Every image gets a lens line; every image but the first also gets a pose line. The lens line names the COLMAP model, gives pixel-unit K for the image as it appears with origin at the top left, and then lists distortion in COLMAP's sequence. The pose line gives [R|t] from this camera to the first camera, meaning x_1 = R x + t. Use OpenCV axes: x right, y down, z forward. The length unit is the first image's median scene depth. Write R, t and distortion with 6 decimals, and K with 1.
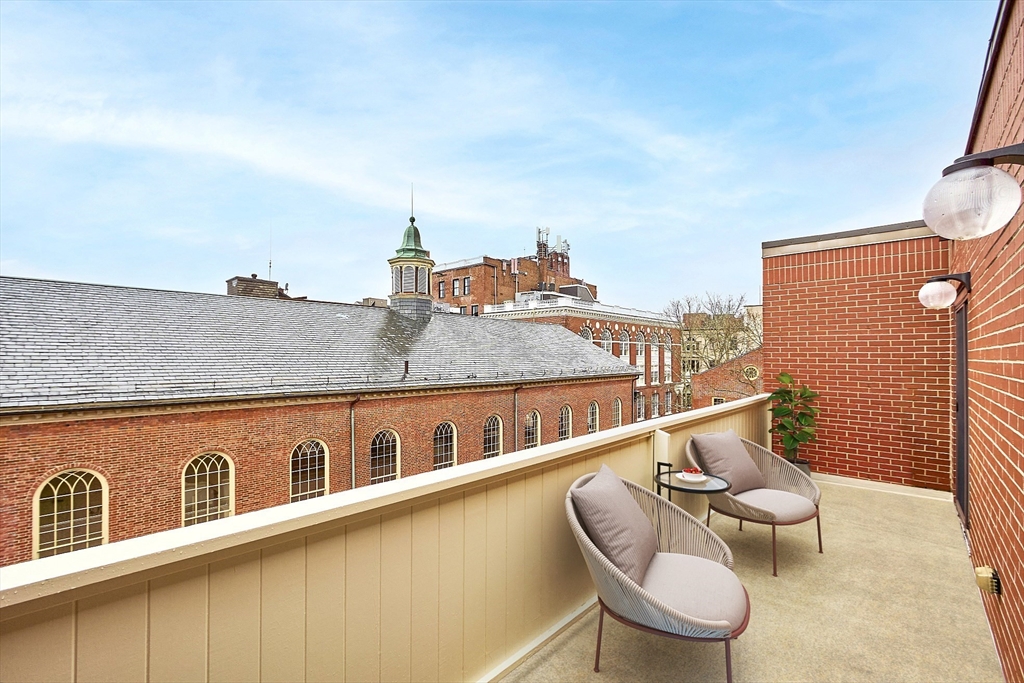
lens RADIAL K [[478.7, 0, 506.7], [0, 478.7, 353.4], [0, 0, 1]] dist [0.000838, 0.000056]
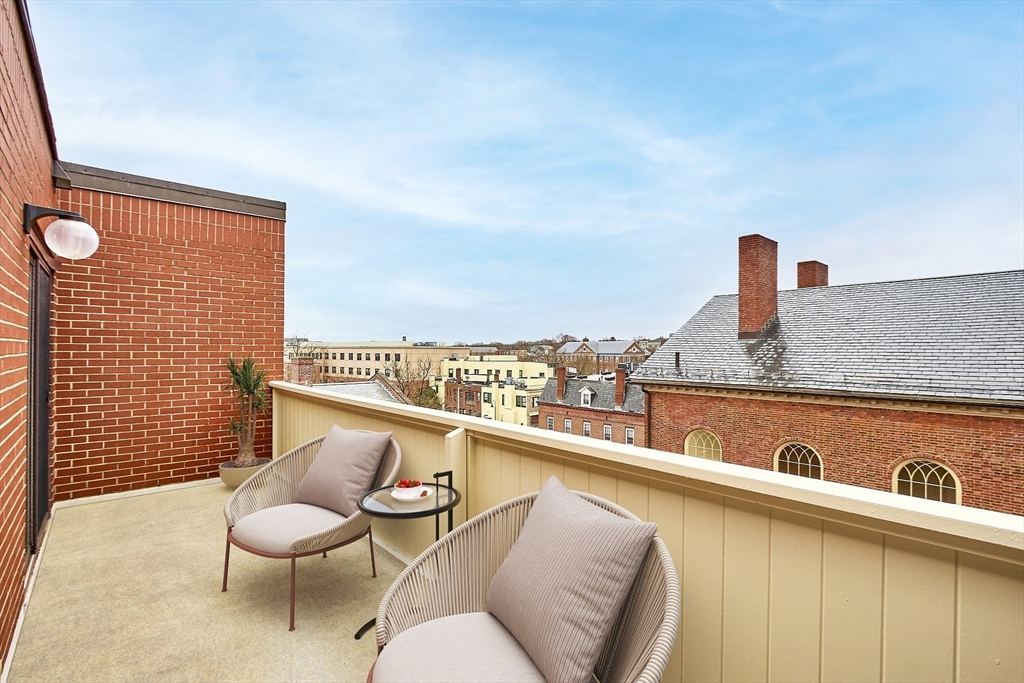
lens RADIAL K [[478.7, 0, 506.7], [0, 478.7, 353.4], [0, 0, 1]] dist [0.000838, 0.000056]
pose [[-0.101477, 0.009020, -0.994797, 0.316467], [0.005398, 0.999949, 0.008516, 0.003390], [0.994823, -0.004506, -0.101520, 0.342438]]
